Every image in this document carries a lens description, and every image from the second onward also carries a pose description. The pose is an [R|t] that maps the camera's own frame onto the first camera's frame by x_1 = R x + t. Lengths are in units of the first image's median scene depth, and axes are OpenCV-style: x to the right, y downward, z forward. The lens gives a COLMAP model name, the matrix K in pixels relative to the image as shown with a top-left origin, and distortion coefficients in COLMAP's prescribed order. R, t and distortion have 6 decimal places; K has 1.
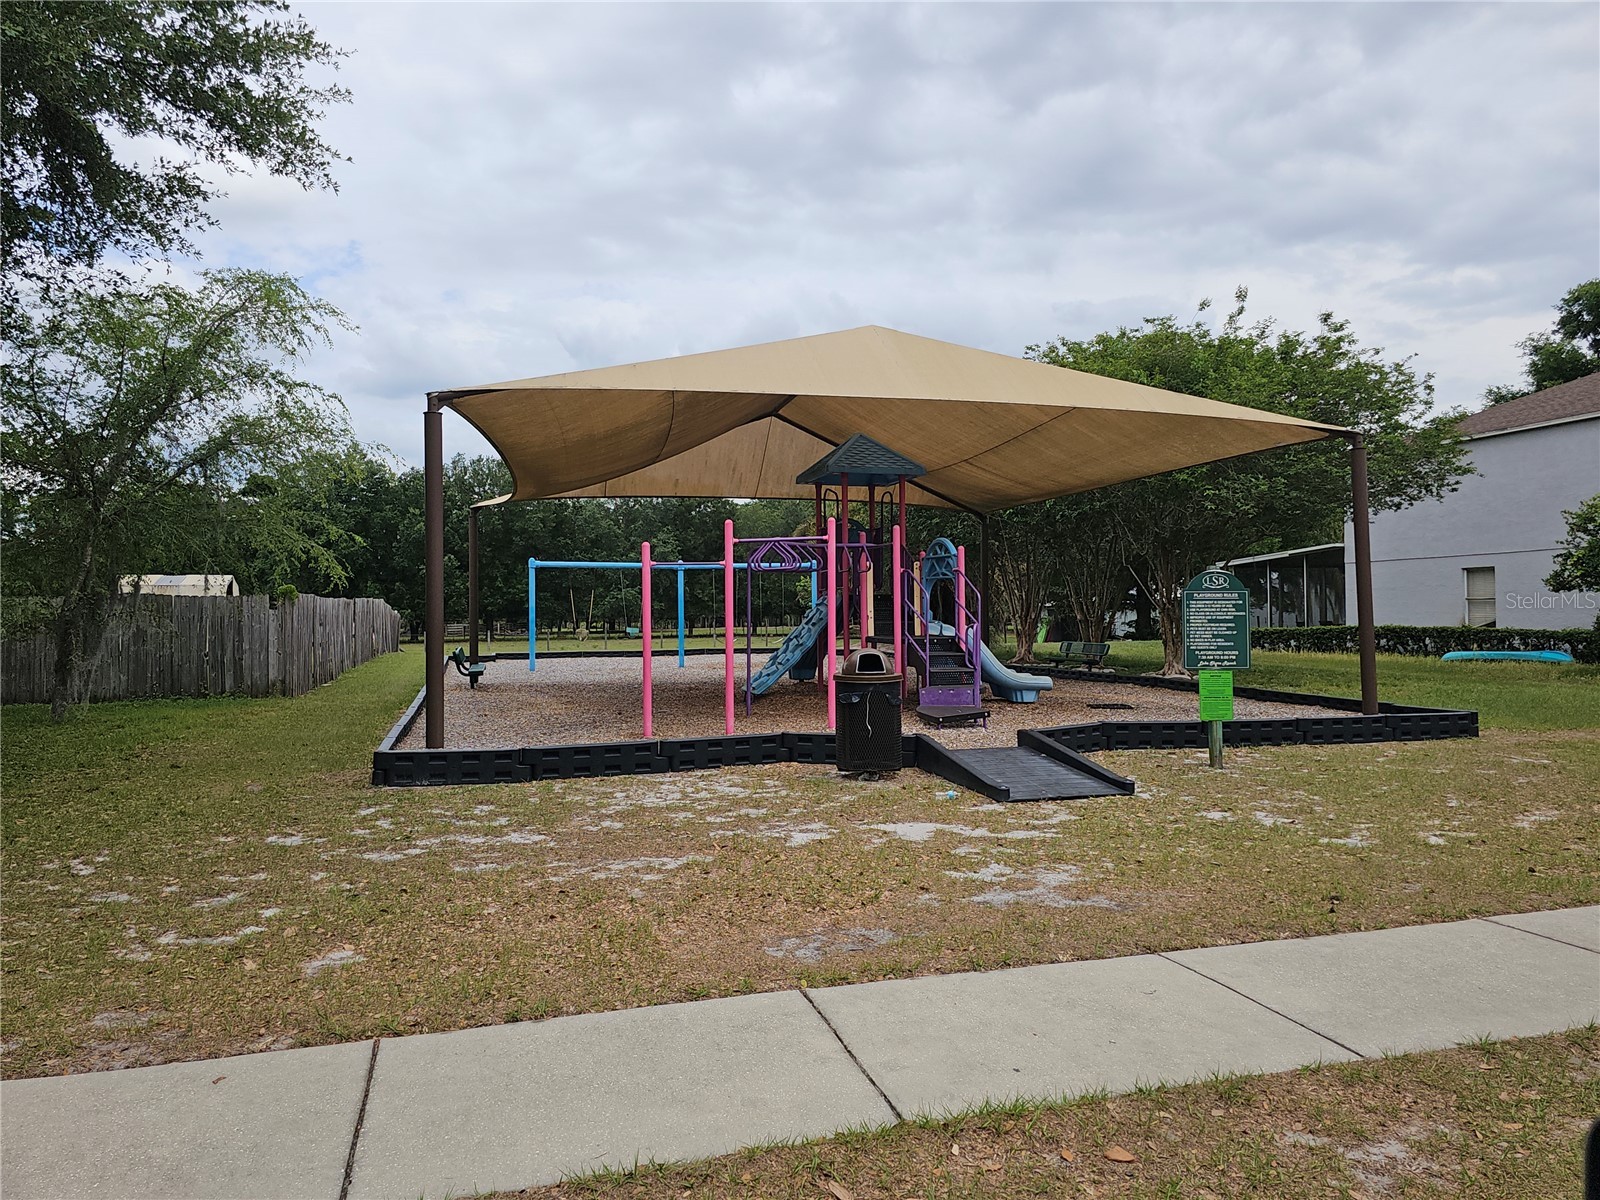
lens RADIAL K [[1076.0, 0, 803.4], [0, 1076.0, 518.7], [0, 0, 1]] dist [0.057740, -0.052980]
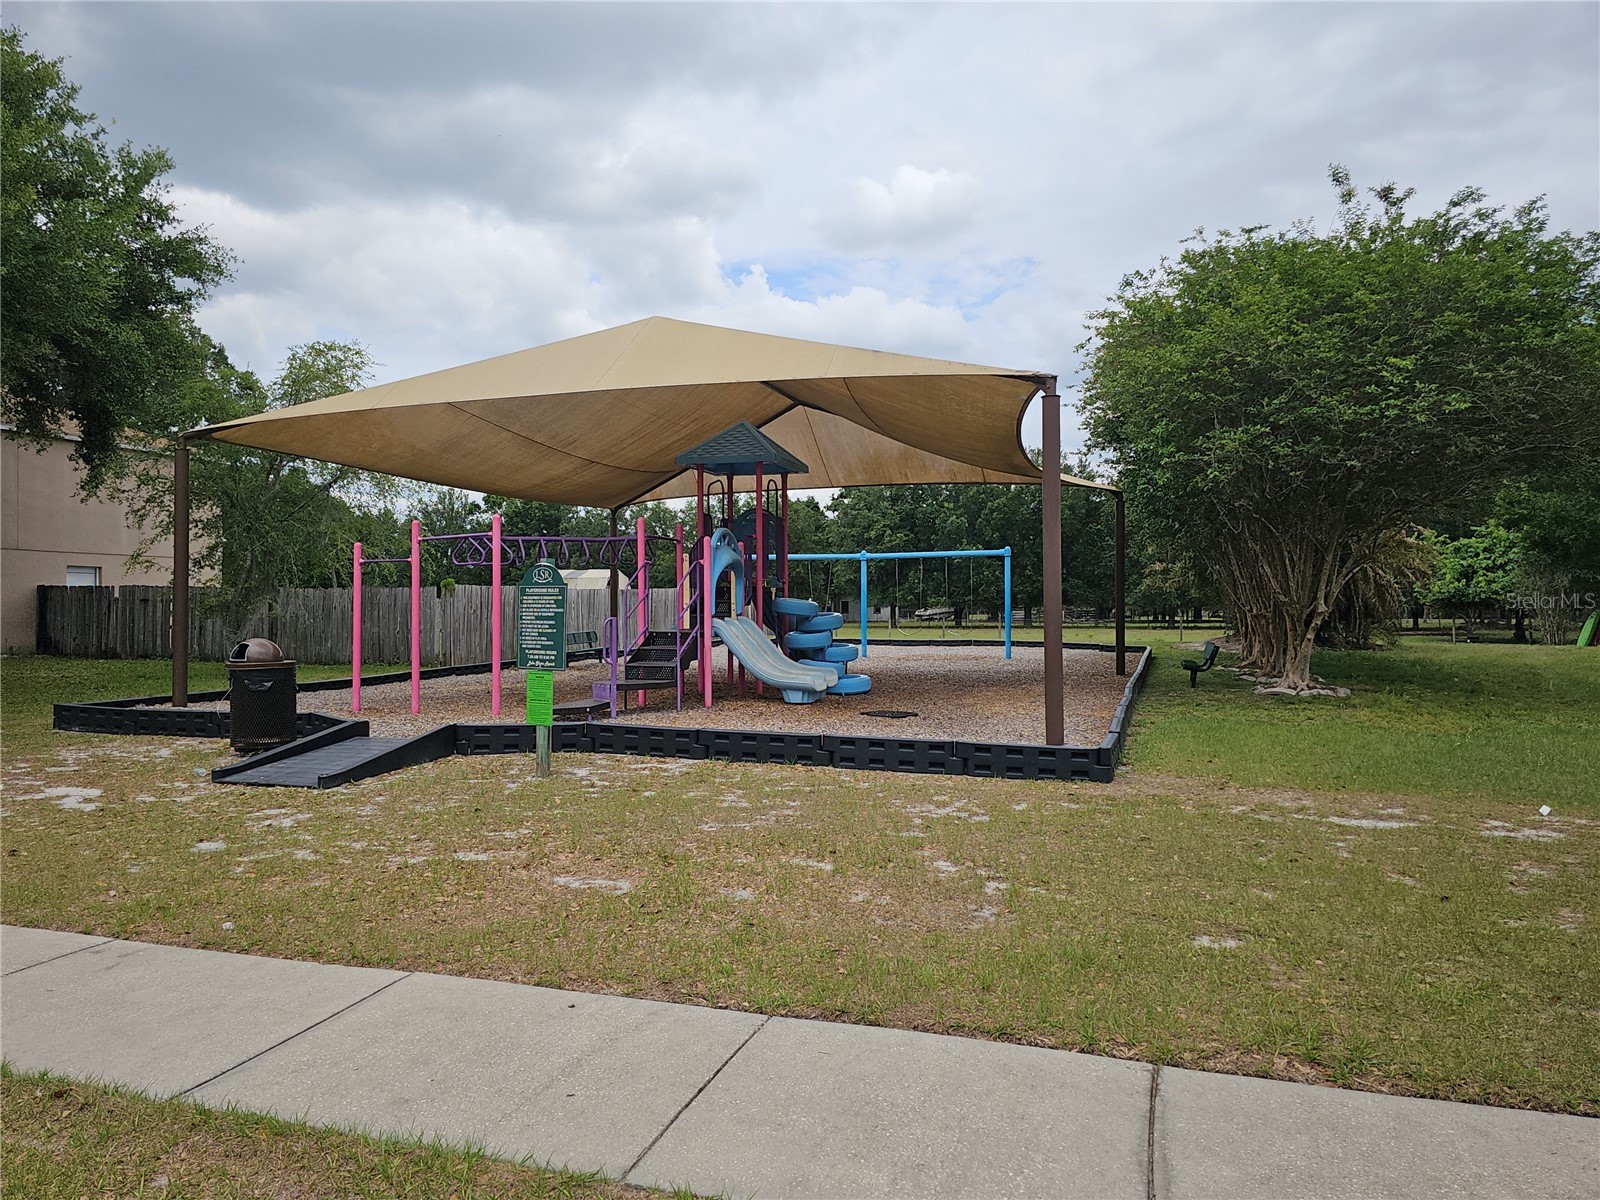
lens RADIAL K [[1067.3, 0, 800.0], [0, 1067.3, 600.0], [0, 0, 1]] dist [0.054393, -0.000148]
pose [[0.825075, 0.004869, -0.565003, 0.864537], [0.043856, 0.996394, 0.072630, 0.017996], [0.563319, -0.084704, 0.821886, 0.301794]]
